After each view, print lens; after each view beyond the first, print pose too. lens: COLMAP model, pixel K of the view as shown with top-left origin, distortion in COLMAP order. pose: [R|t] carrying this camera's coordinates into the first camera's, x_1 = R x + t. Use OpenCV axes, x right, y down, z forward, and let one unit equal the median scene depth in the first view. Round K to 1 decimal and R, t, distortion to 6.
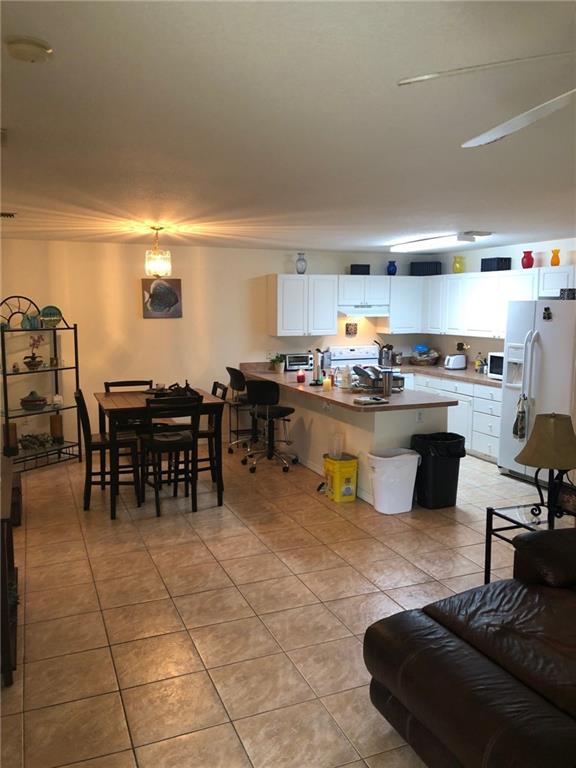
lens RADIAL K [[636.7, 0, 289.6], [0, 636.7, 384.7], [0, 0, 1]] dist [0.016019, -0.010519]
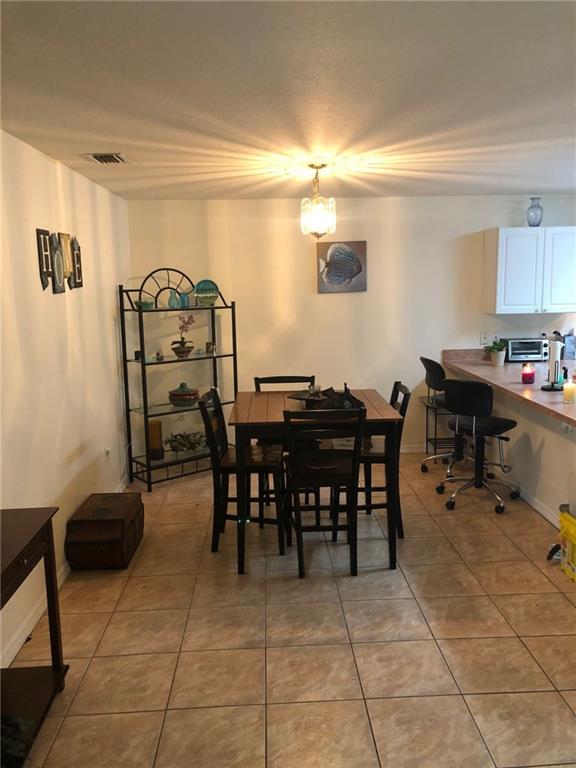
lens RADIAL K [[636.7, 0, 286.4], [0, 636.7, 379.6], [0, 0, 1]] dist [0.016019, -0.010519]
pose [[0.938605, 0.032633, -0.343446, 0.010460], [-0.020403, 0.999024, 0.039164, -0.031285], [0.344389, -0.029752, 0.938356, 0.282178]]
